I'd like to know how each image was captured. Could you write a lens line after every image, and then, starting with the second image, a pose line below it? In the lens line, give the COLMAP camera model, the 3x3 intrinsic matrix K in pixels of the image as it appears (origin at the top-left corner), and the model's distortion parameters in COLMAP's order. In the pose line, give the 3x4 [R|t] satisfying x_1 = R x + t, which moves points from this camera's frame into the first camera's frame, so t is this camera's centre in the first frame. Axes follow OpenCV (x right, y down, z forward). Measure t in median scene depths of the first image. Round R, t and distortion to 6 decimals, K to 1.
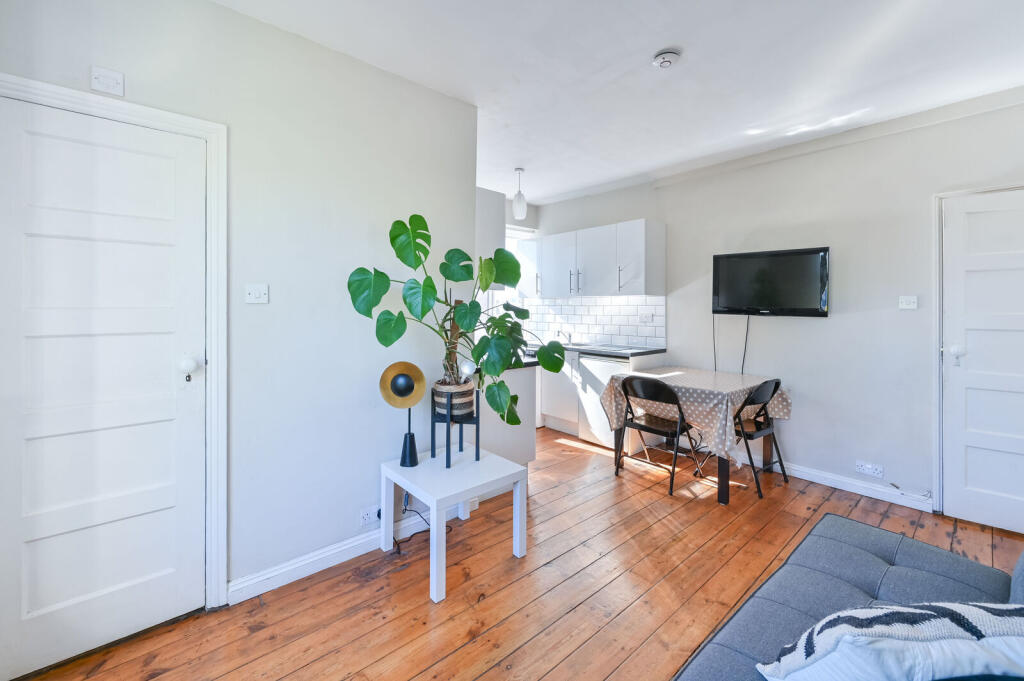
lens RADIAL K [[418.1, 0, 496.0], [0, 418.1, 302.9], [0, 0, 1]] dist [0.000008, -0.000043]
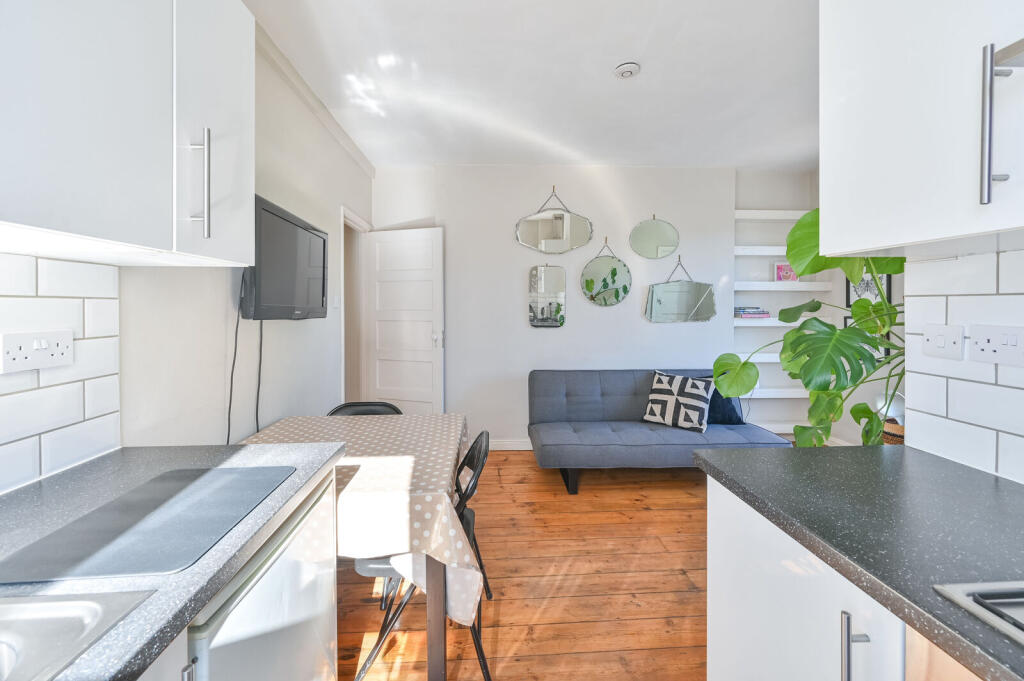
lens RADIAL K [[410.8, 0, 509.6], [0, 410.8, 306.7], [0, 0, 1]] dist [0.000112, -0.000083]
pose [[-0.812299, -0.003887, 0.583228, 0.033688], [-0.005620, 0.999984, -0.001164, 0.017533], [-0.583214, -0.004223, -0.812307, 1.790624]]
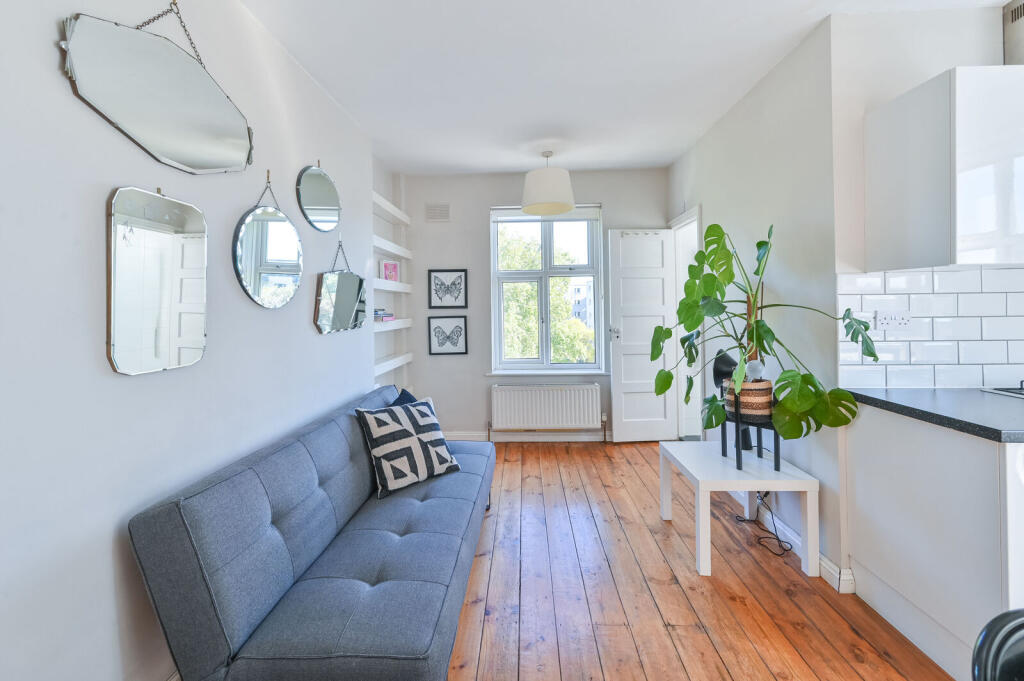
lens RADIAL K [[410.8, 0, 509.6], [0, 410.8, 306.7], [0, 0, 1]] dist [0.000112, -0.000083]
pose [[-0.670353, 0.003926, -0.742032, 0.908190], [0.016660, 0.999814, -0.009761, 0.025129], [0.741855, -0.018905, -0.670294, 1.180250]]
